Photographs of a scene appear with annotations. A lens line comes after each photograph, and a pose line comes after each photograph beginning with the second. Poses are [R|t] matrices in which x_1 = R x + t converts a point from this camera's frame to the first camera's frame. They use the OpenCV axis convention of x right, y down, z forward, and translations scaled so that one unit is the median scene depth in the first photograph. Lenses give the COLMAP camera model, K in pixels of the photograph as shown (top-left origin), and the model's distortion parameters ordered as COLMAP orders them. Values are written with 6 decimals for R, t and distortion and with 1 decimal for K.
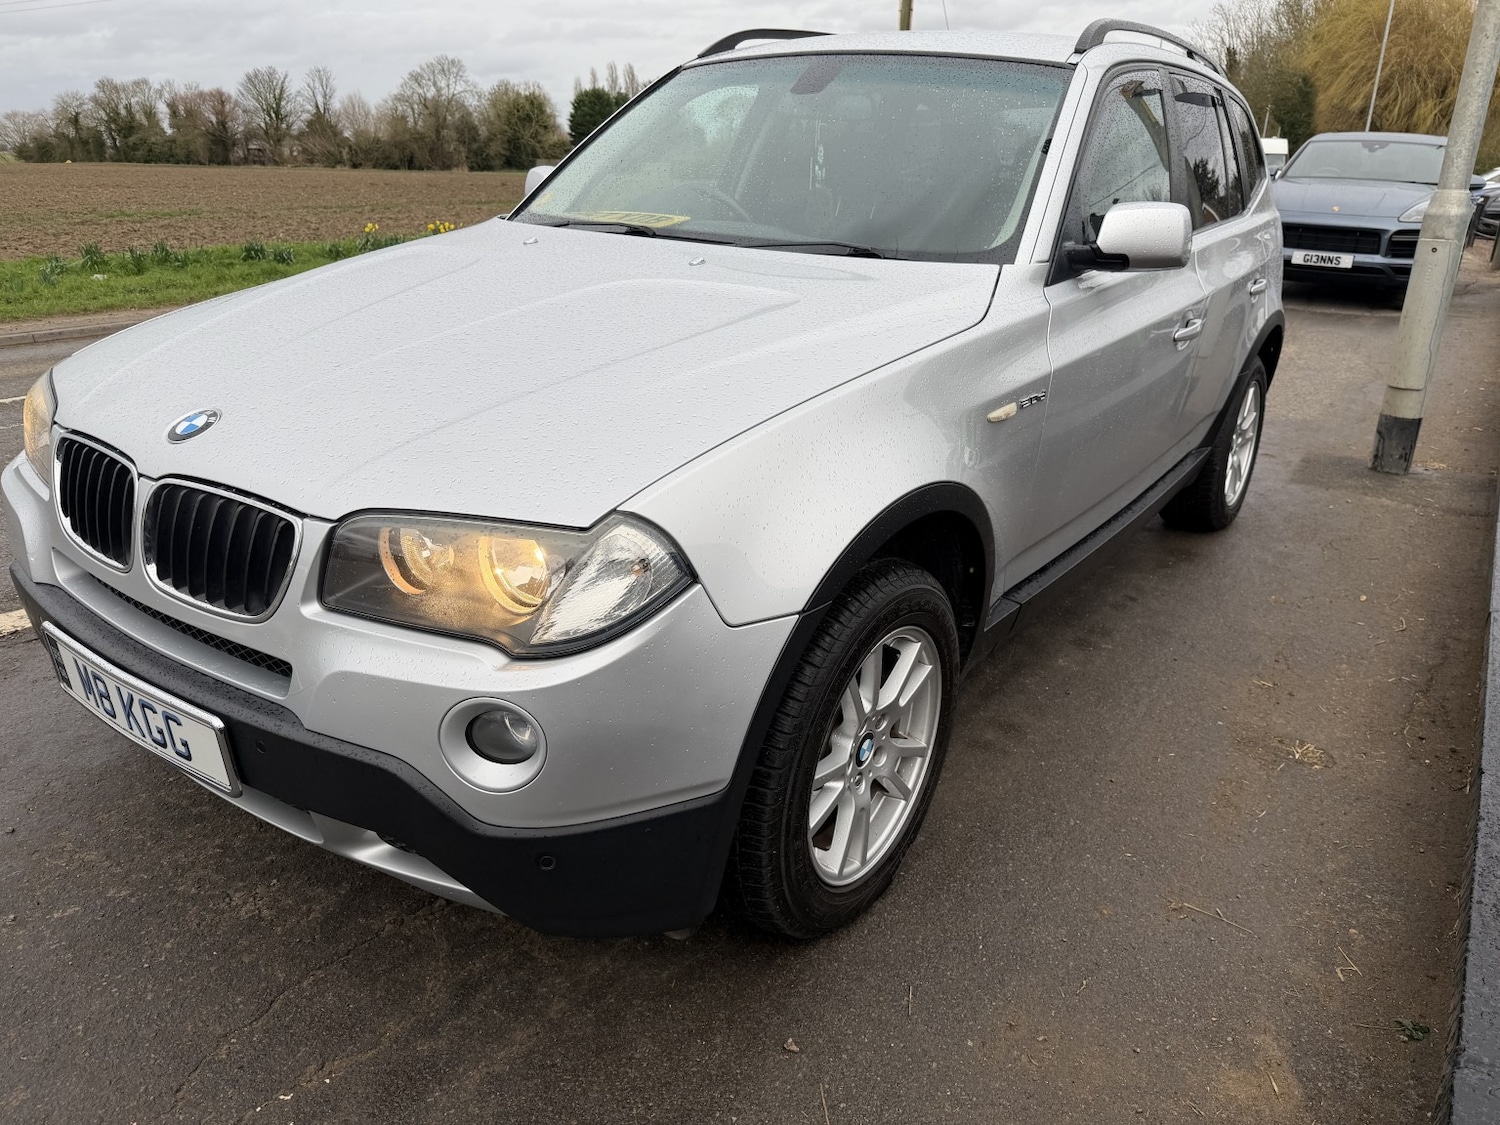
lens RADIAL K [[1063.1, 0, 748.1], [0, 1063.1, 557.0], [0, 0, 1]] dist [0.016035, -0.020208]
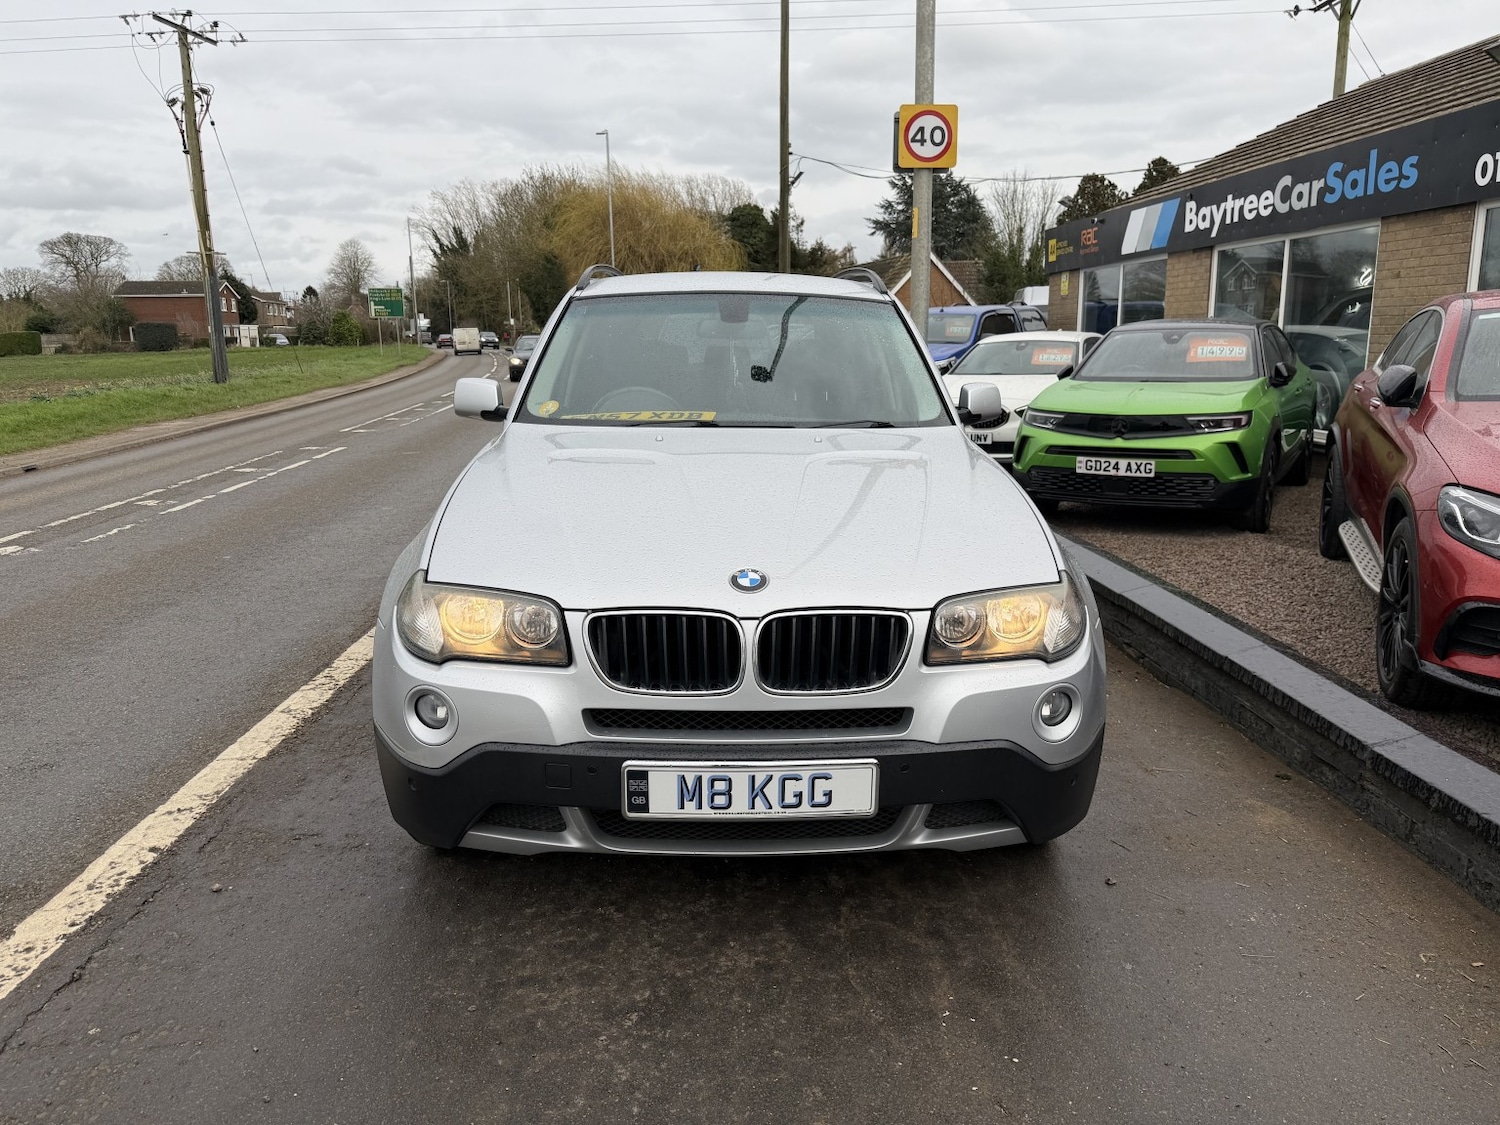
lens RADIAL K [[1059.6, 0, 746.4], [0, 1059.6, 563.7], [0, 0, 1]] dist [0.031501, -0.038111]
pose [[0.797655, -0.157418, 0.582207, -1.198036], [0.235397, 0.970031, -0.060229, -0.054308], [-0.555278, 0.185092, 0.810806, -0.126041]]
